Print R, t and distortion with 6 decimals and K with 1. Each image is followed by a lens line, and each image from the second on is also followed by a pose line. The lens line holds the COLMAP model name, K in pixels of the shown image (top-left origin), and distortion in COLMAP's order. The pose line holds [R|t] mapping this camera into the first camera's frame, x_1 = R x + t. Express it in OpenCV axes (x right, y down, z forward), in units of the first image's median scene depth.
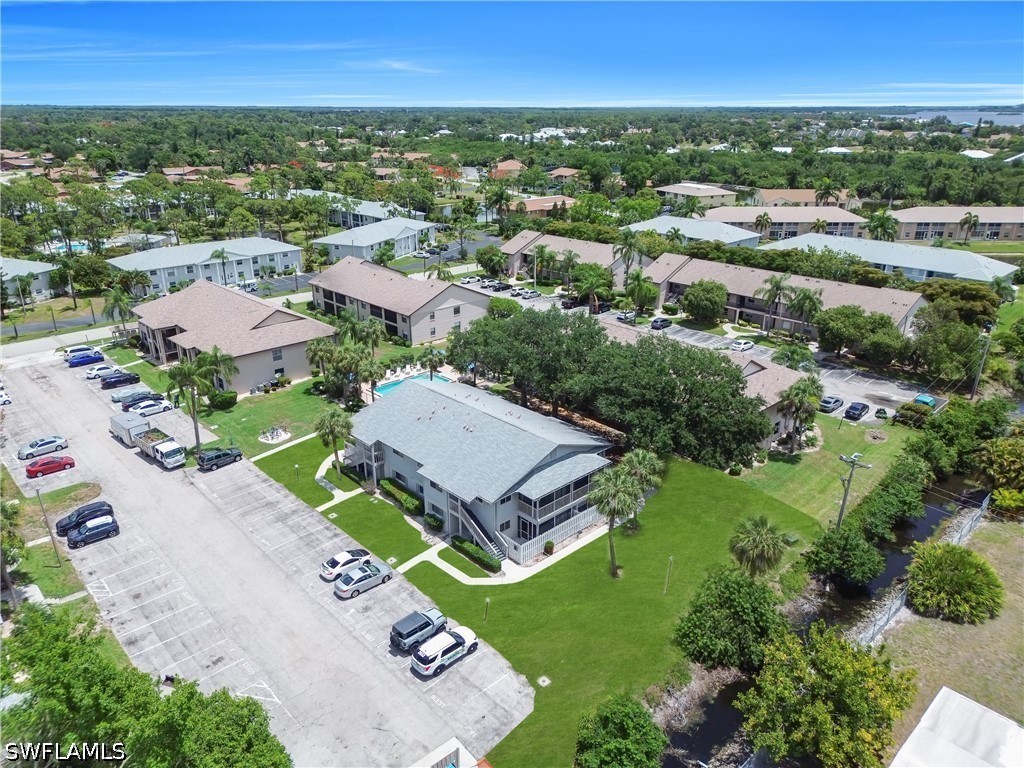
lens RADIAL K [[716.7, 0, 510.2], [0, 716.7, 384.2], [0, 0, 1]] dist [0.064627, -0.071005]
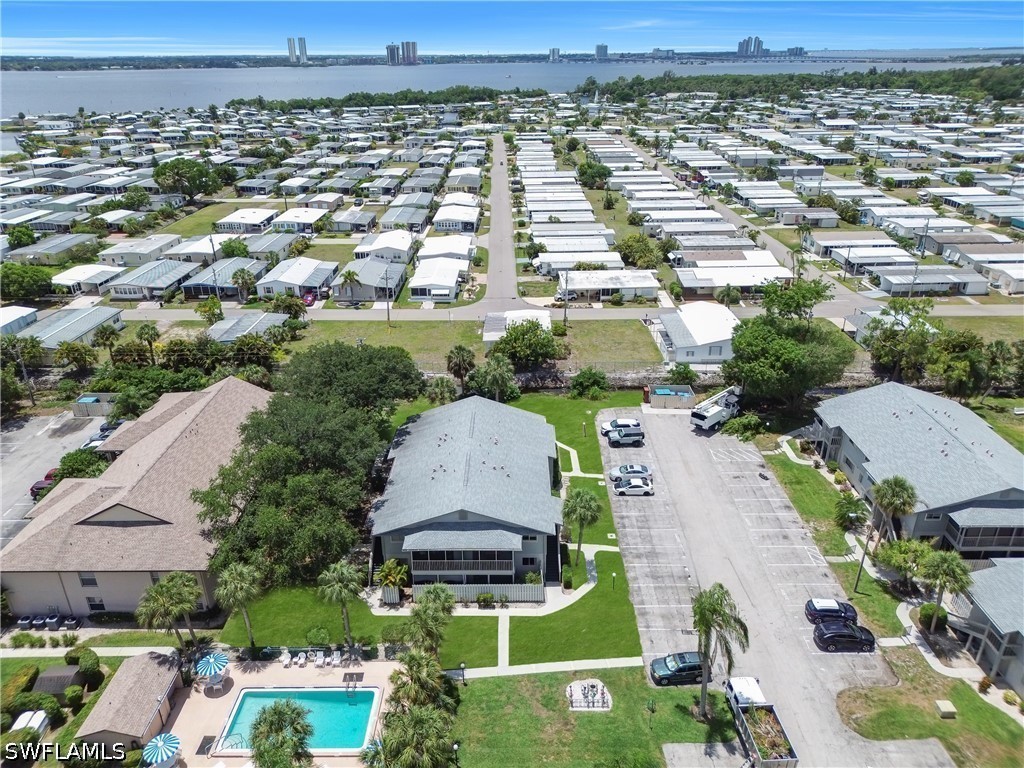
lens RADIAL K [[716.7, 0, 510.2], [0, 716.7, 384.2], [0, 0, 1]] dist [0.064627, -0.071005]
pose [[-0.720223, -0.284102, 0.632902, -0.712923], [0.256238, 0.738850, 0.623251, -0.651390], [-0.644687, 0.611053, -0.459339, 1.381977]]
